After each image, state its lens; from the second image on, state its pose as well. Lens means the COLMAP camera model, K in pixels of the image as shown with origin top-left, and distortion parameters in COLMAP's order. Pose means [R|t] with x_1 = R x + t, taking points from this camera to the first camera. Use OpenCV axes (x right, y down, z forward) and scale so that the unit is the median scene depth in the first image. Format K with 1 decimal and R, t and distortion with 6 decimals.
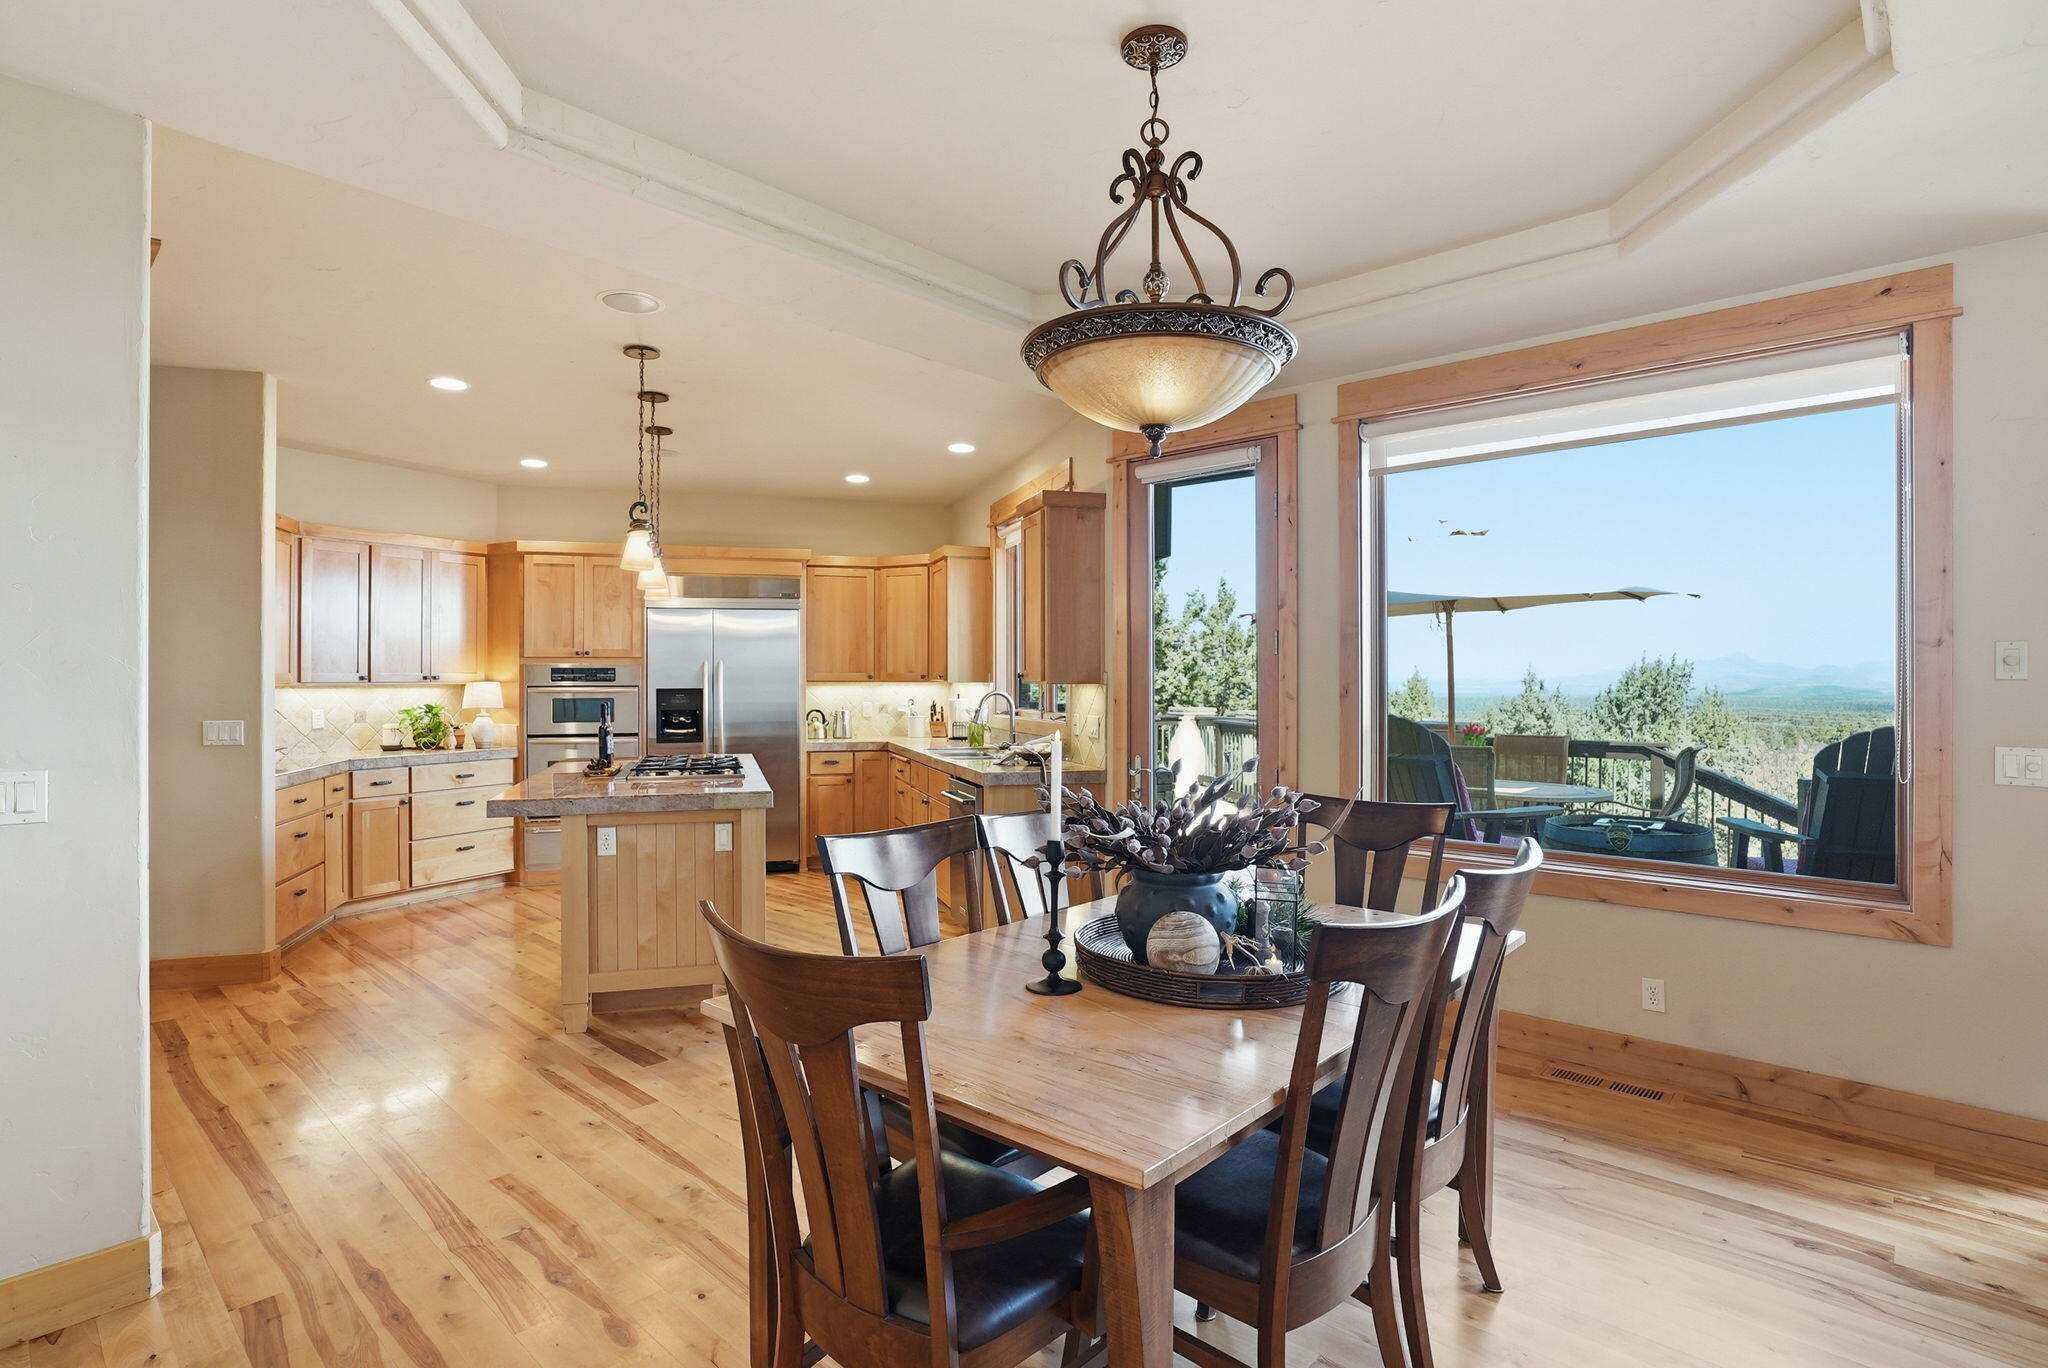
lens RADIAL K [[1028.5, 0, 1007.6], [0, 1028.5, 676.0], [0, 0, 1]] dist [-0.034901, 0.004281]
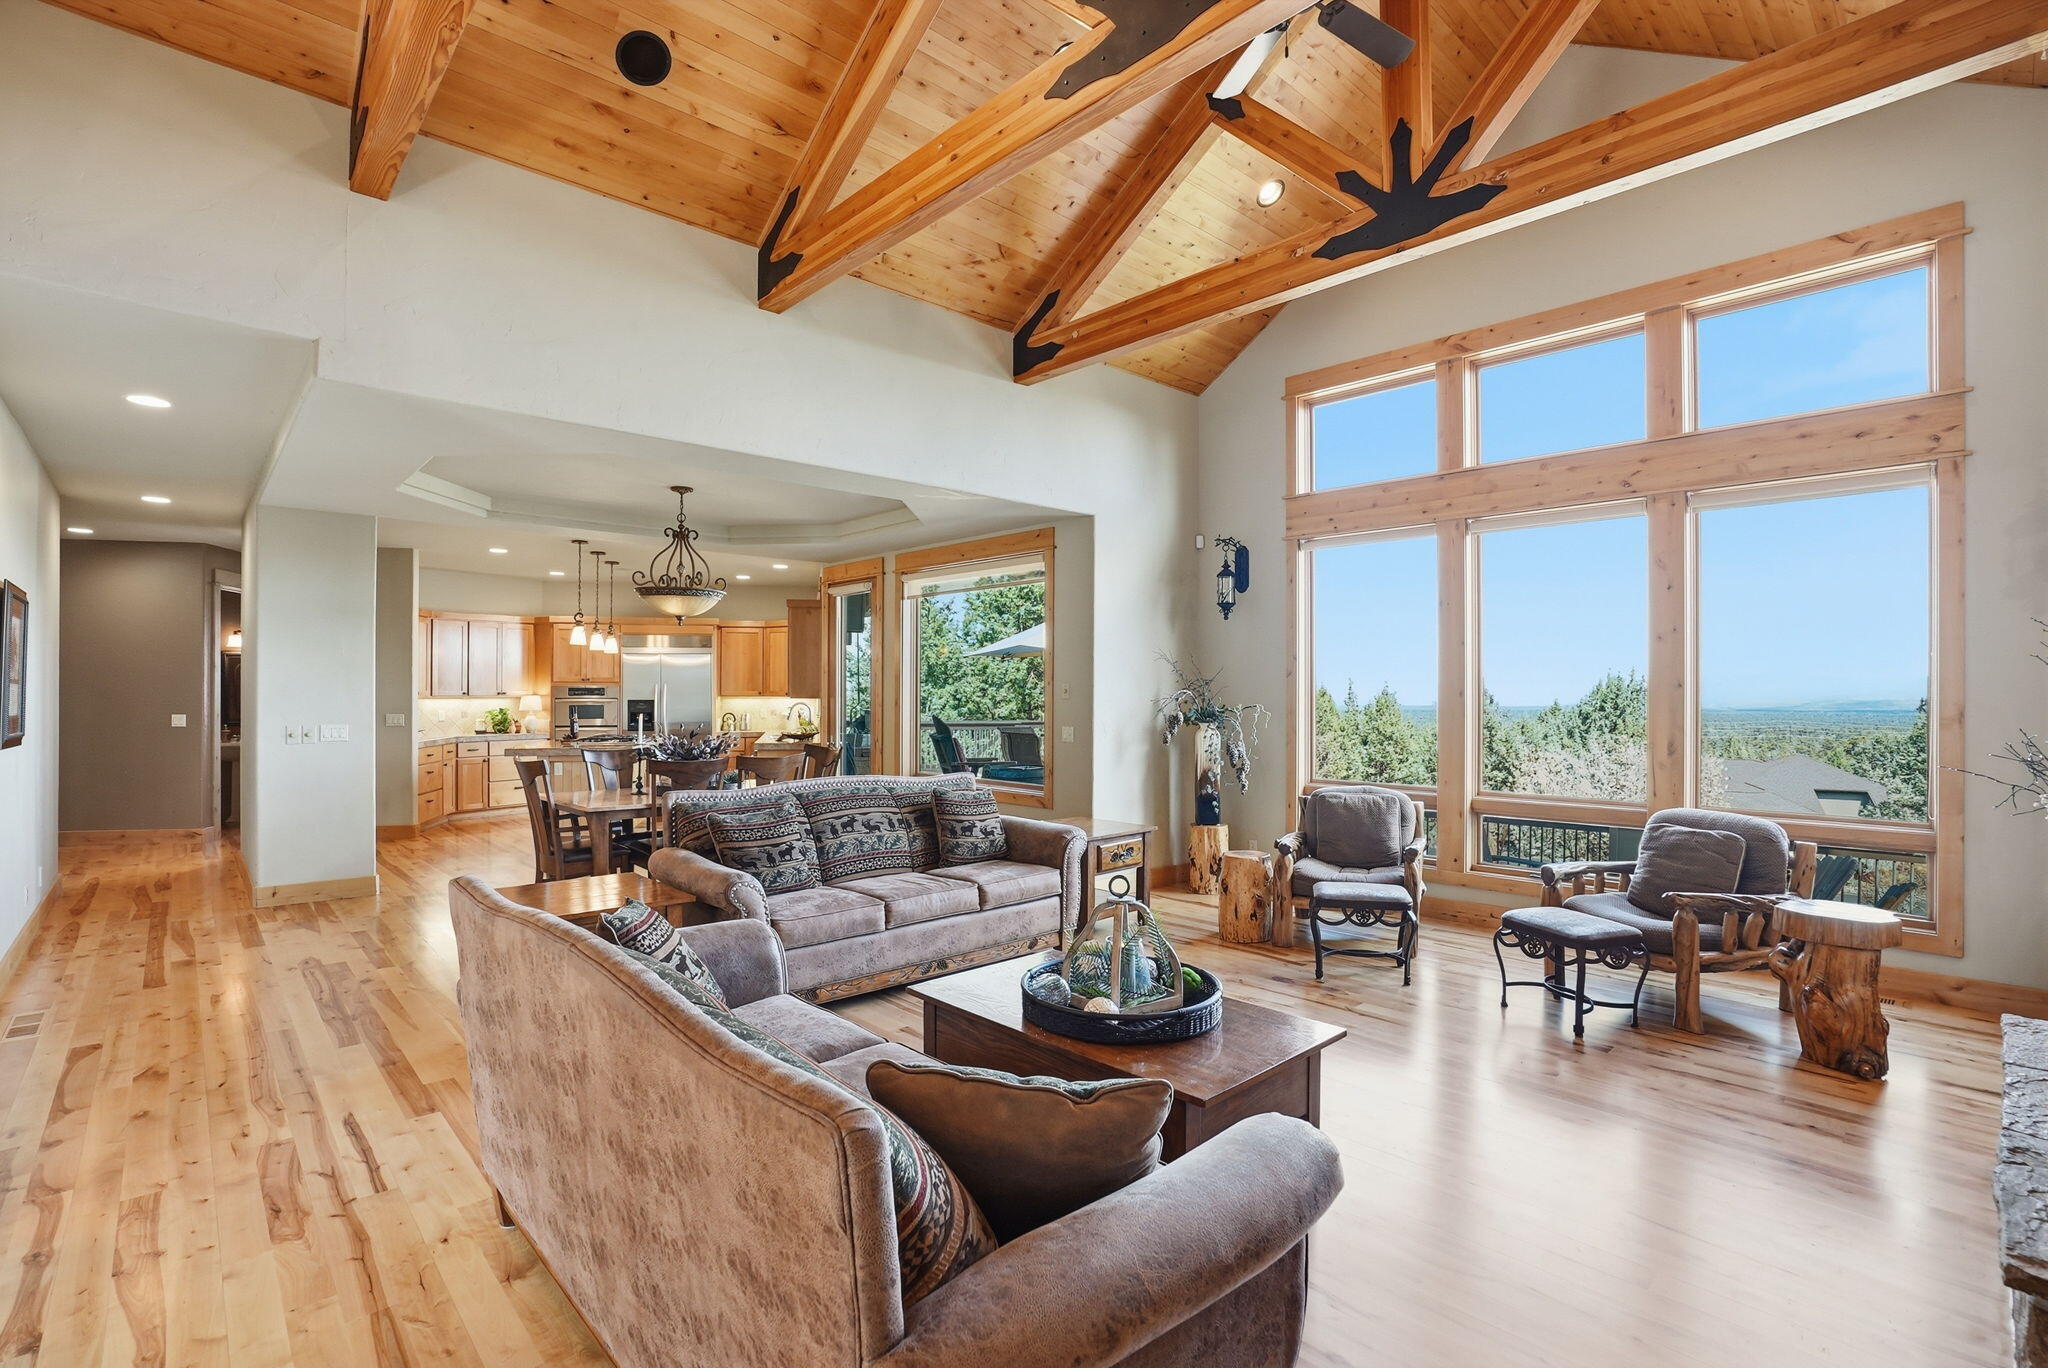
lens RADIAL K [[1009.6, 0, 1033.8], [0, 1009.6, 687.3], [0, 0, 1]] dist [-0.051220, 0.014472]
pose [[0.997127, 0.002103, -0.075719, 0.503914], [-0.002113, 0.999998, -0.000043, -0.010370], [0.075719, 0.000203, 0.997129, -0.683654]]
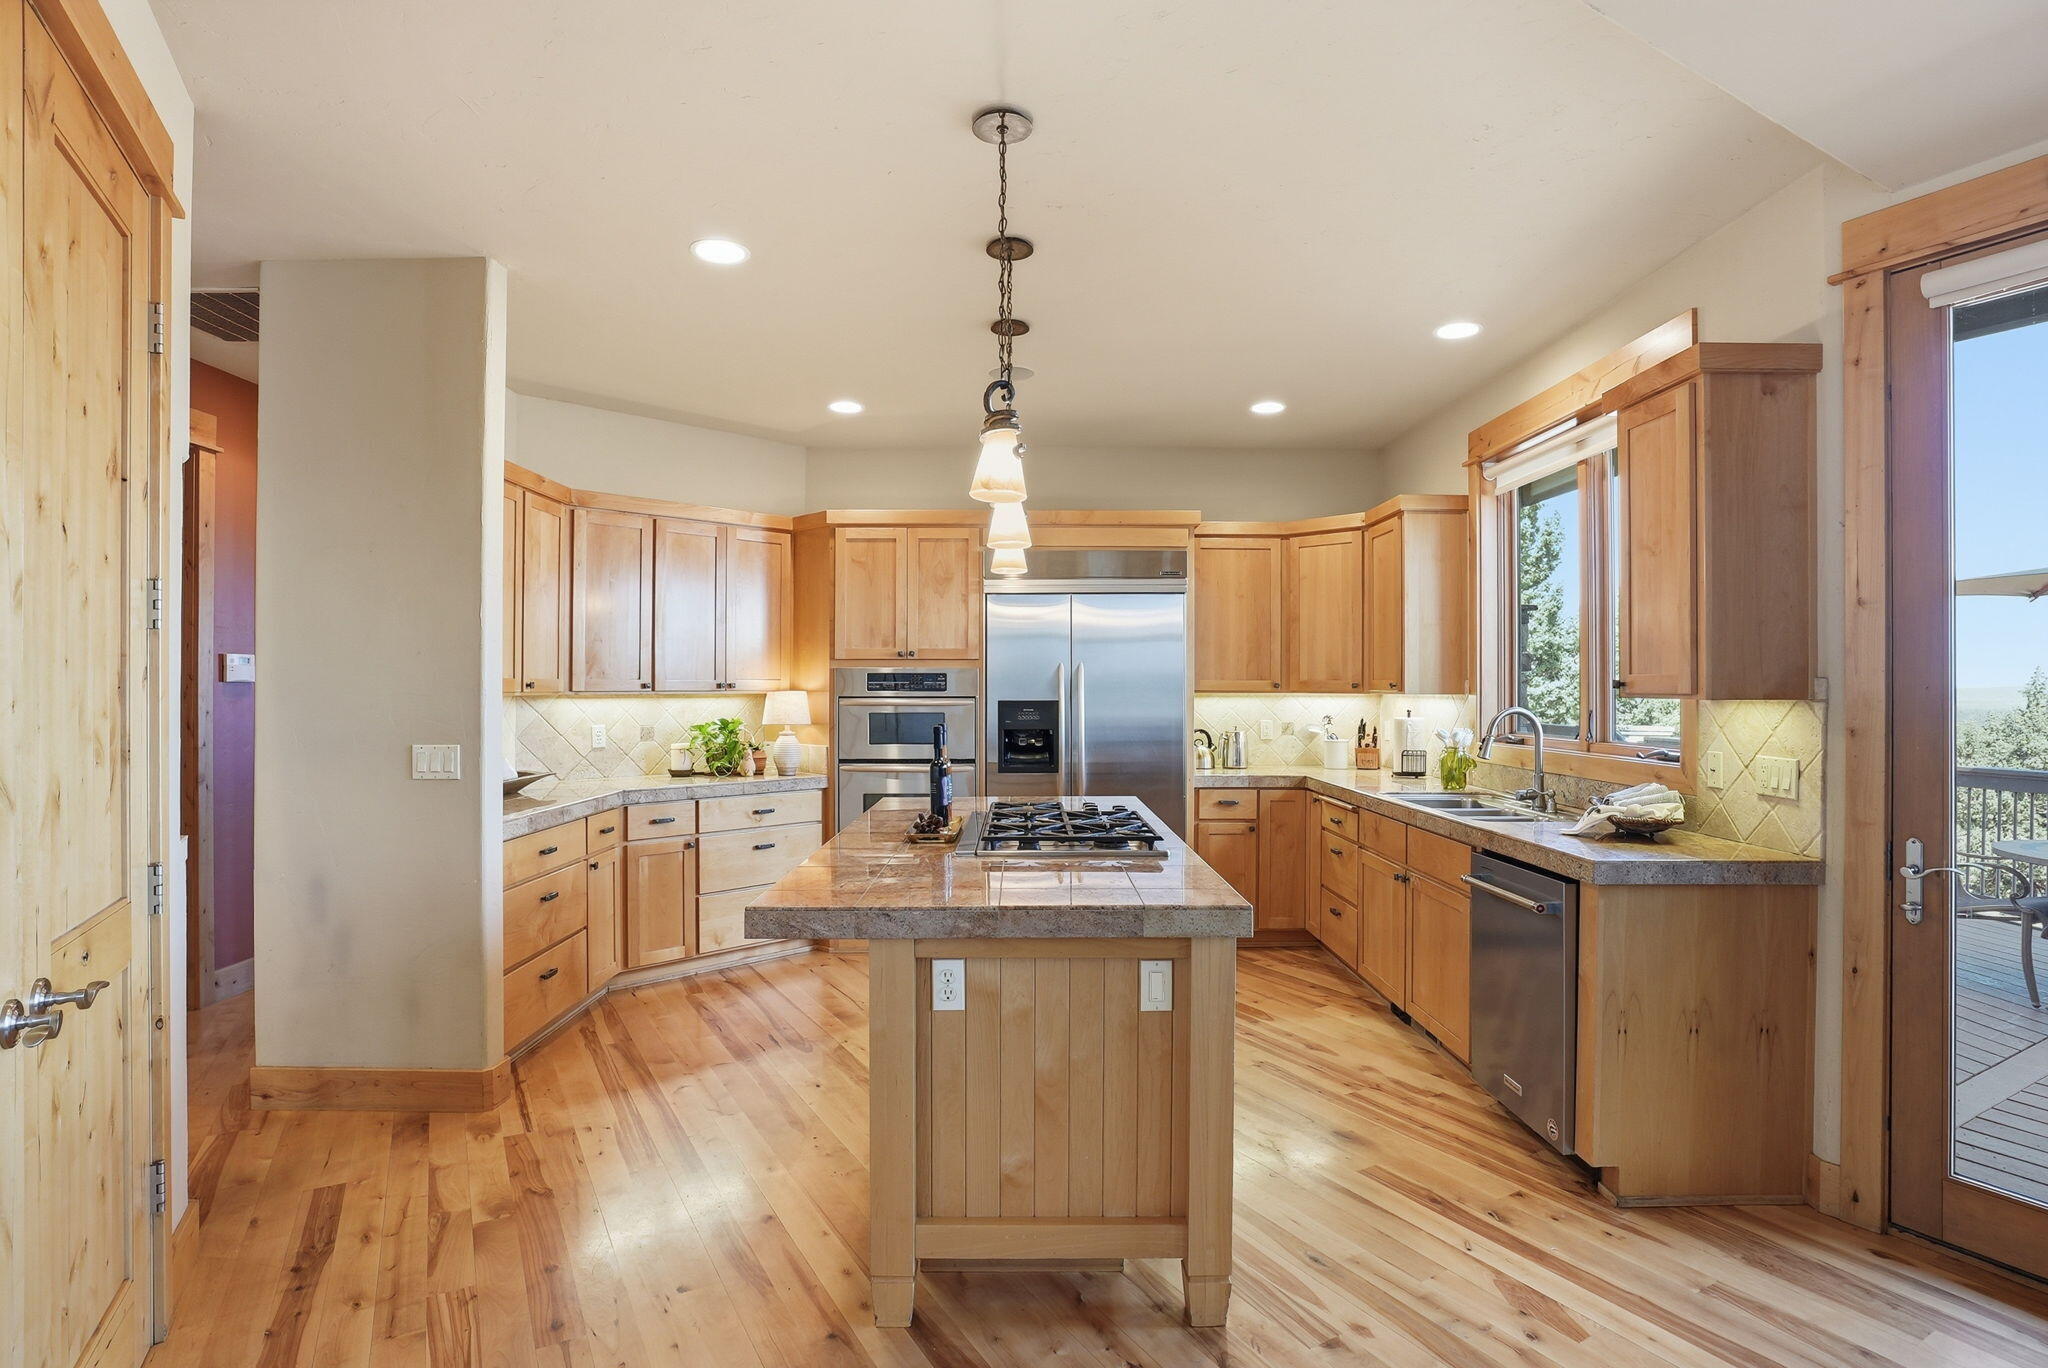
lens RADIAL K [[1009.6, 0, 1024.5], [0, 1009.6, 687.2], [0, 0, 1]] dist [-0.051220, 0.014472]
pose [[0.962160, 0.002307, -0.272476, -0.130138], [-0.001523, 0.999994, 0.003089, 0.000221], [0.272481, -0.002557, 0.962158, 0.310995]]
